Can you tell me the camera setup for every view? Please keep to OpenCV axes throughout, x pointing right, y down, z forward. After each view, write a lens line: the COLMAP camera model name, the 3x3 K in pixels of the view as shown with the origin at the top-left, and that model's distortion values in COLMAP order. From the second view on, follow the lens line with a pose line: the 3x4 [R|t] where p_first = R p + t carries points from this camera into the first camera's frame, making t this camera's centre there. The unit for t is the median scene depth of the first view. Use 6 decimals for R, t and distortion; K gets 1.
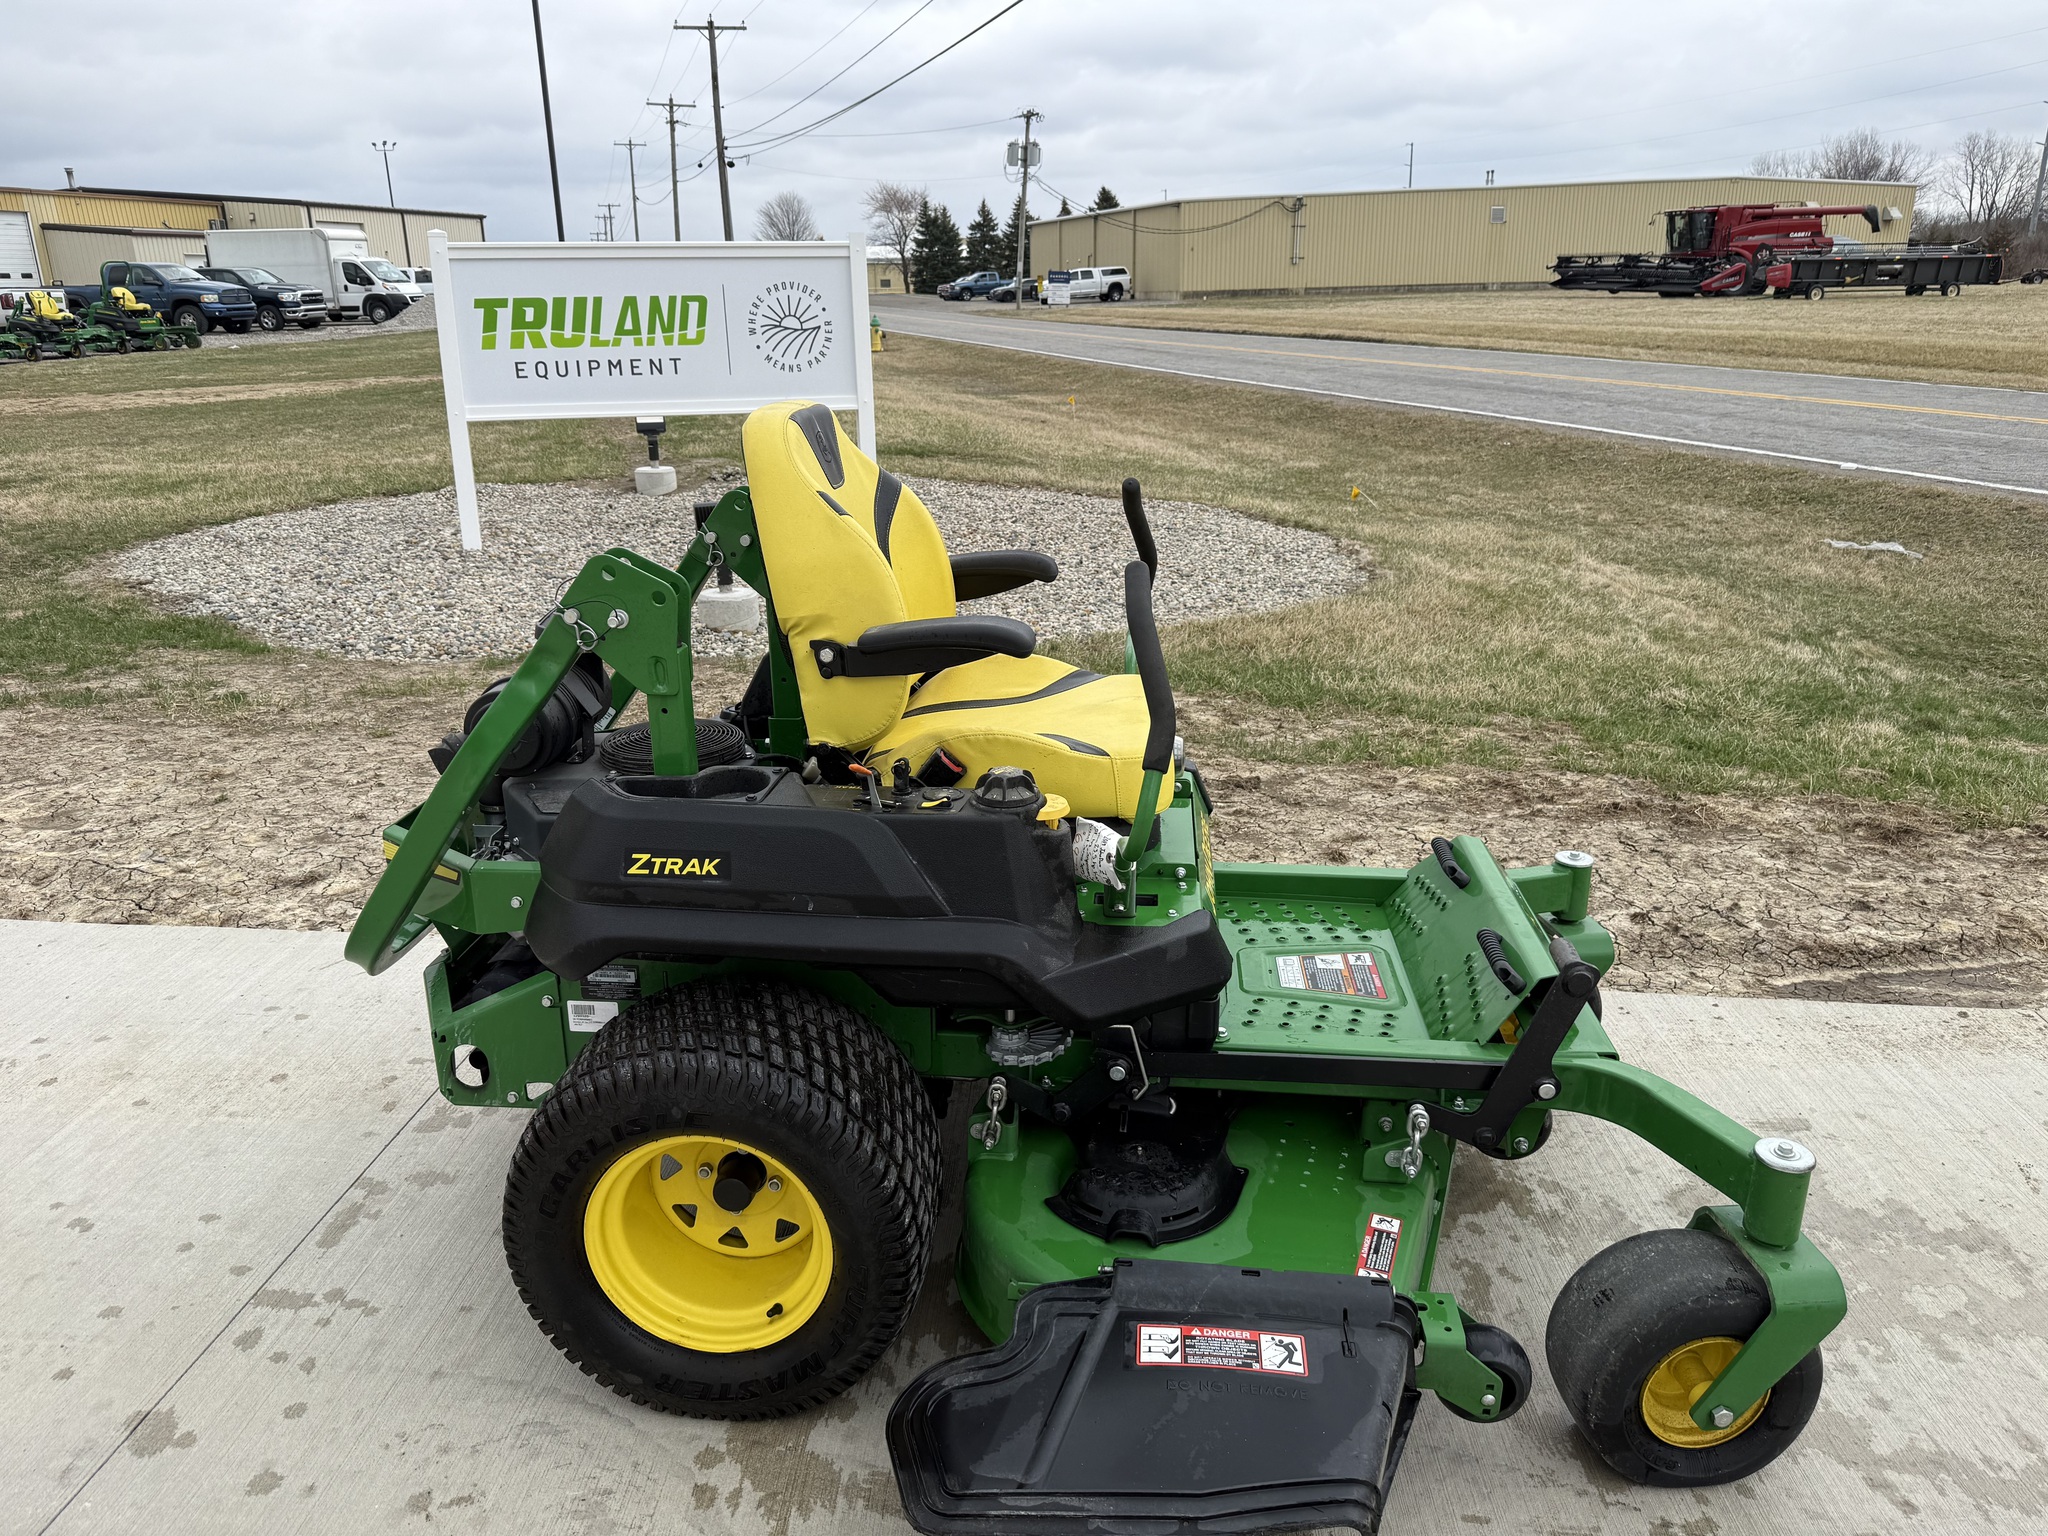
lens RADIAL K [[1446.8, 0, 1004.4], [0, 1446.8, 762.0], [0, 0, 1]] dist [0.018950, -0.027839]
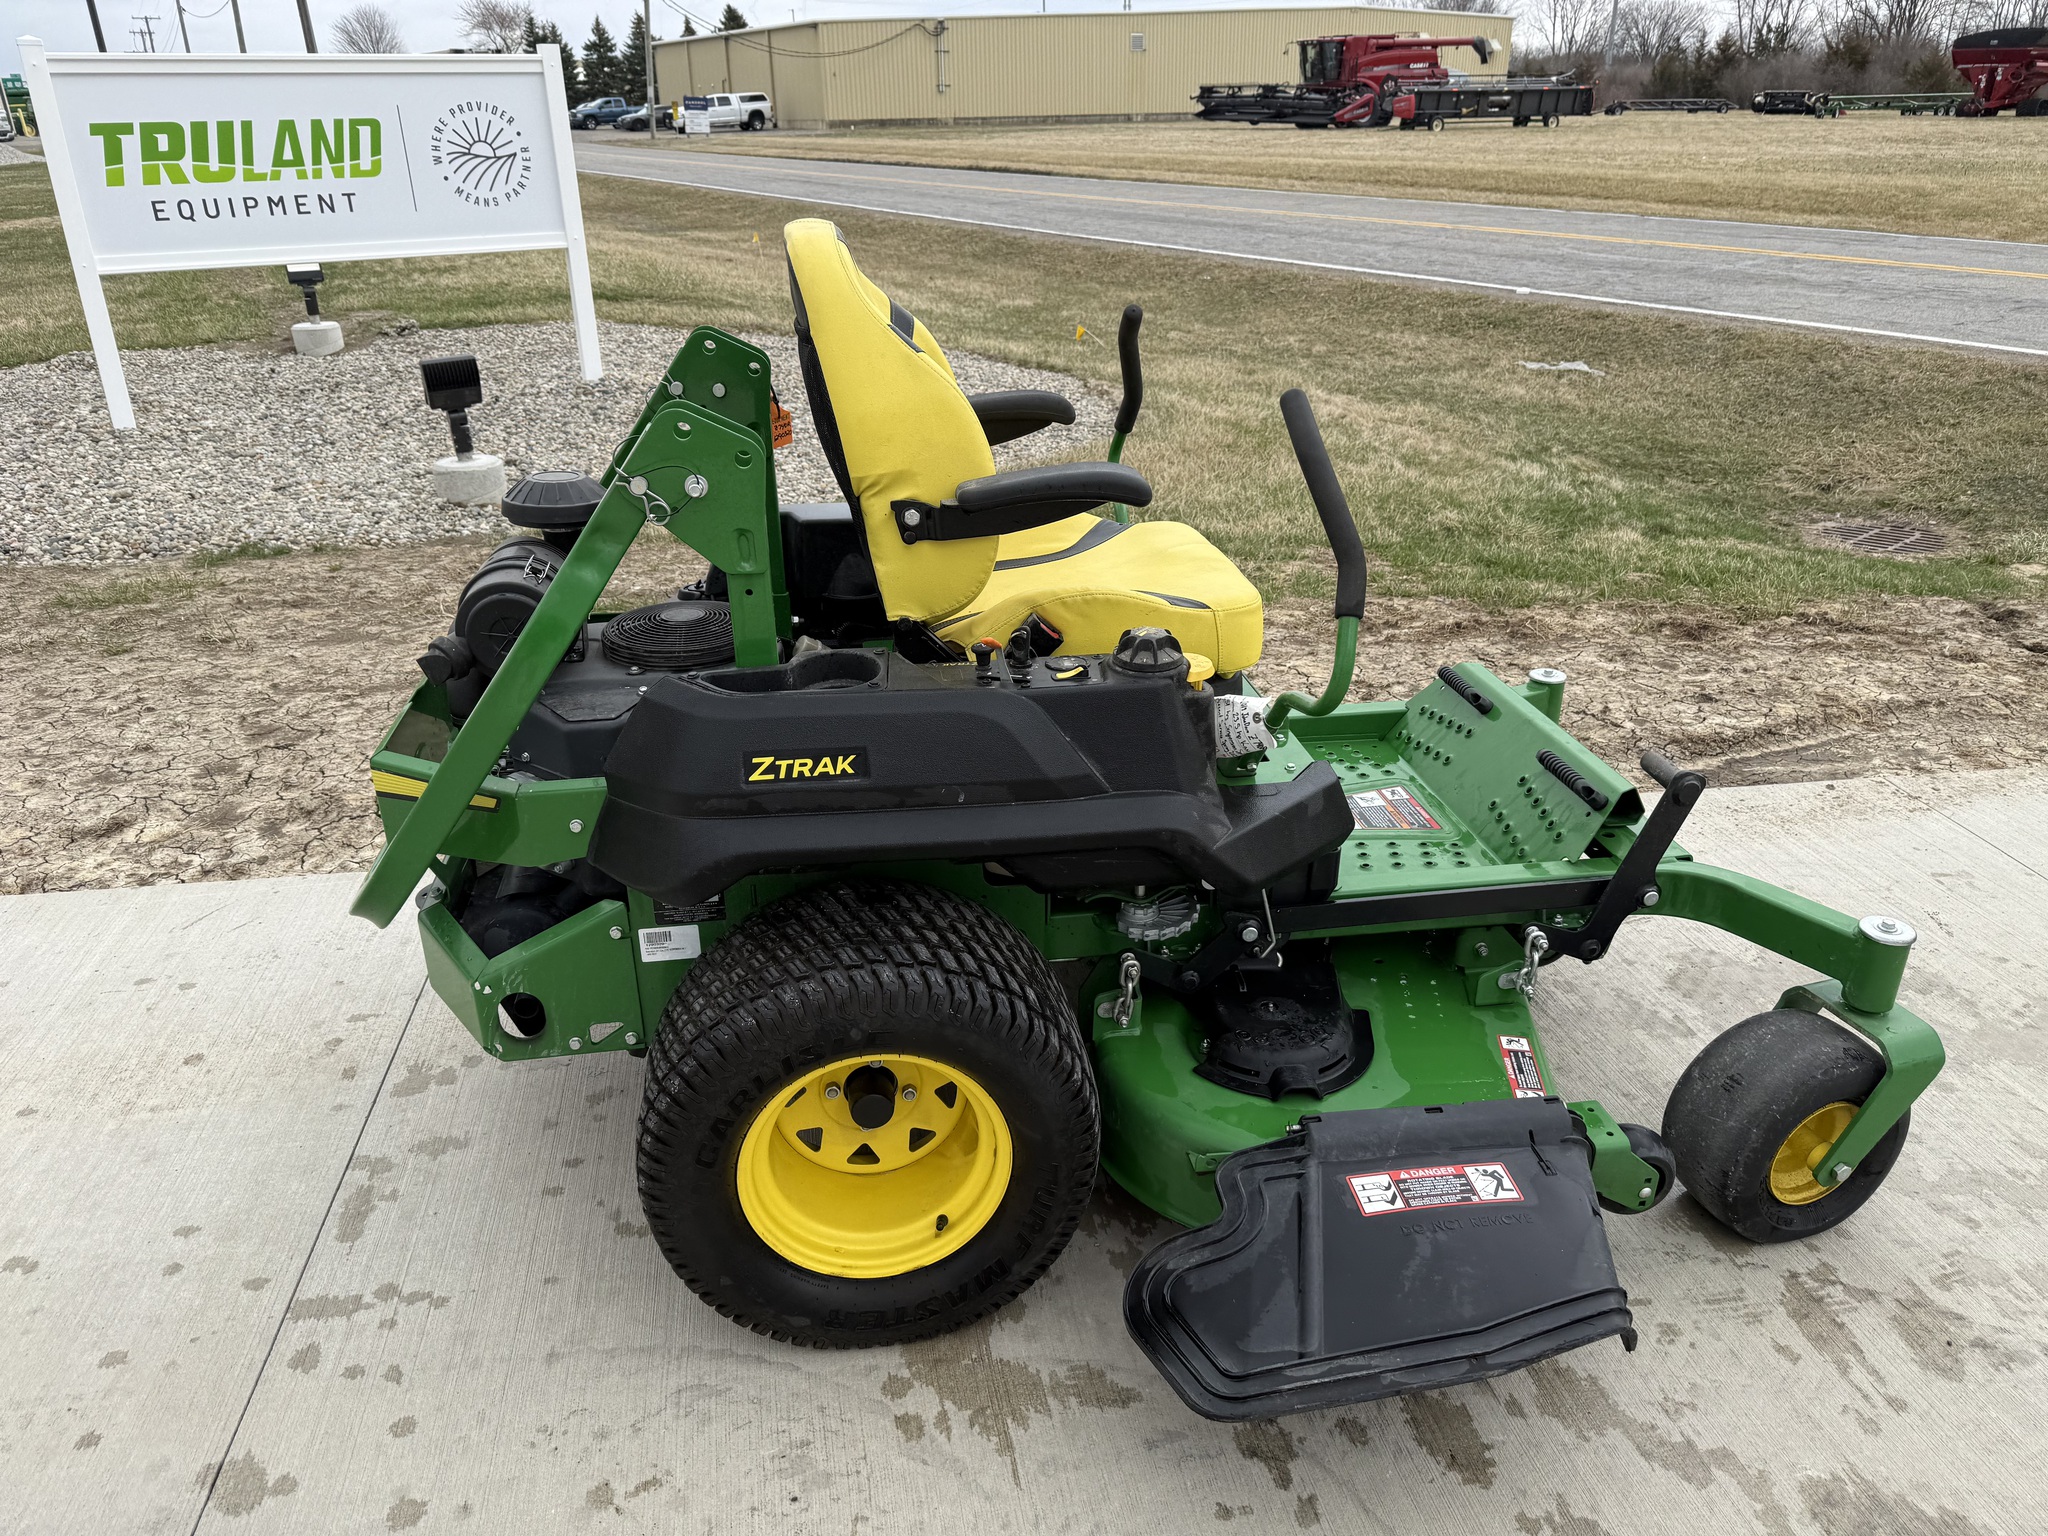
lens RADIAL K [[1447.7, 0, 1032.0], [0, 1447.7, 782.0], [0, 0, 1]] dist [0.016426, -0.022054]
pose [[0.969206, -0.100391, 0.224859, -0.063230], [0.074445, 0.989851, 0.121052, -0.003496], [-0.234730, -0.100585, 0.966843, 0.023566]]
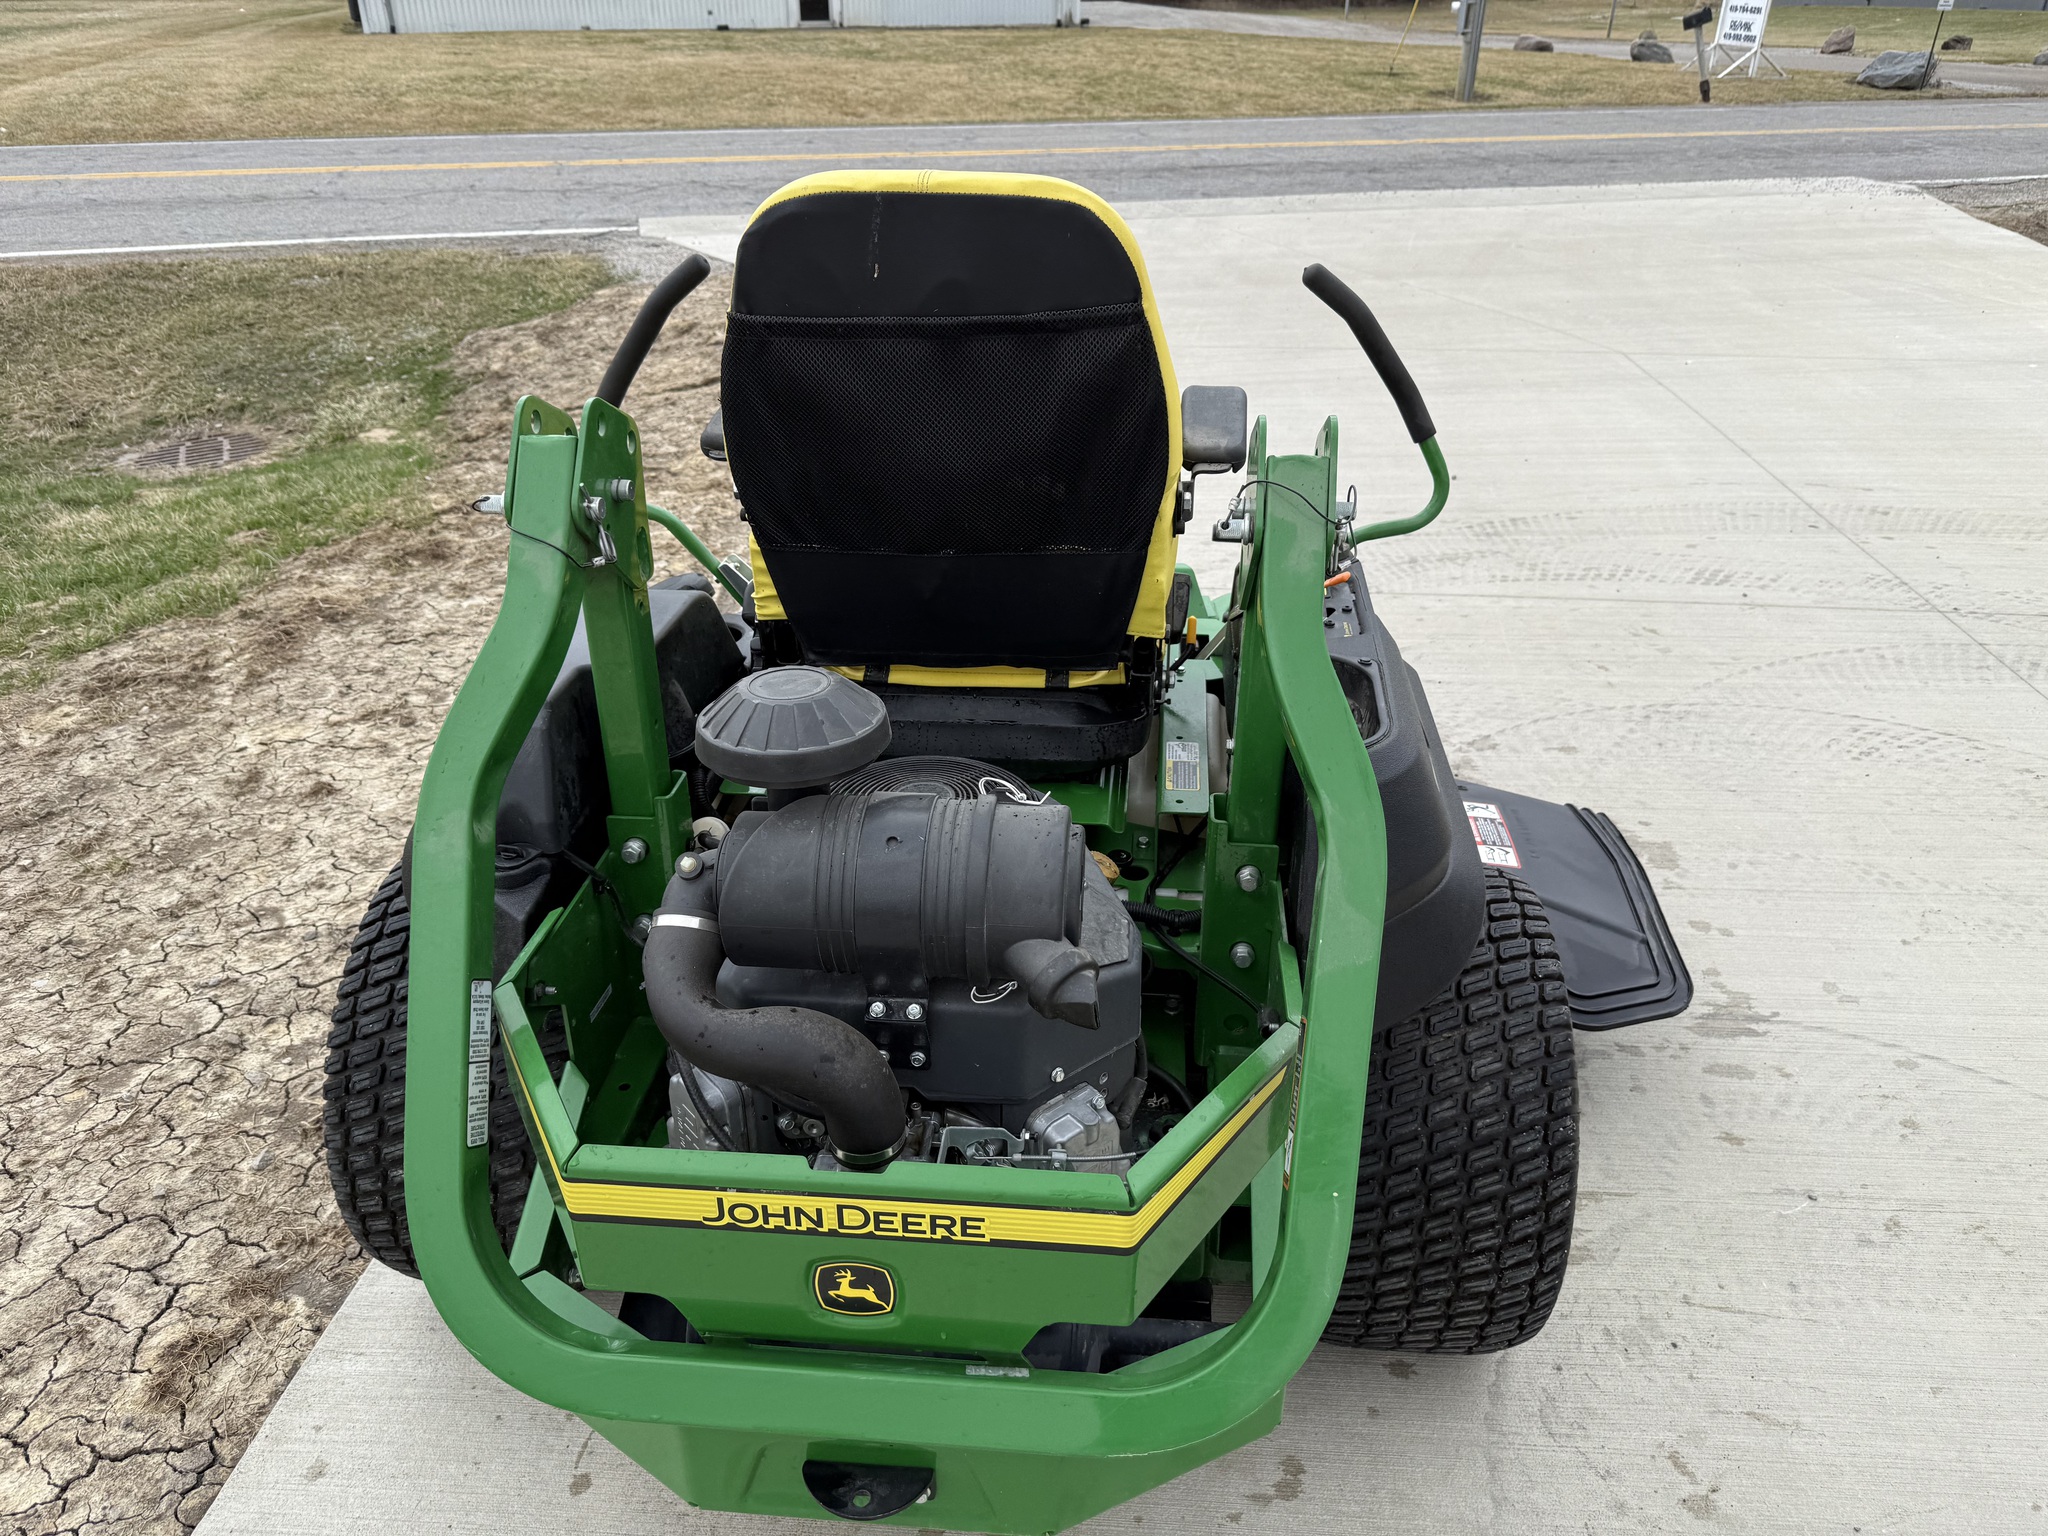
lens RADIAL K [[1447.7, 0, 1032.0], [0, 1447.7, 782.0], [0, 0, 1]] dist [0.016426, -0.022054]
pose [[-0.012042, -0.471872, 0.881585, -0.198172], [0.315294, 0.834881, 0.451180, -0.073029], [-0.948918, 0.283392, 0.138724, 0.237379]]
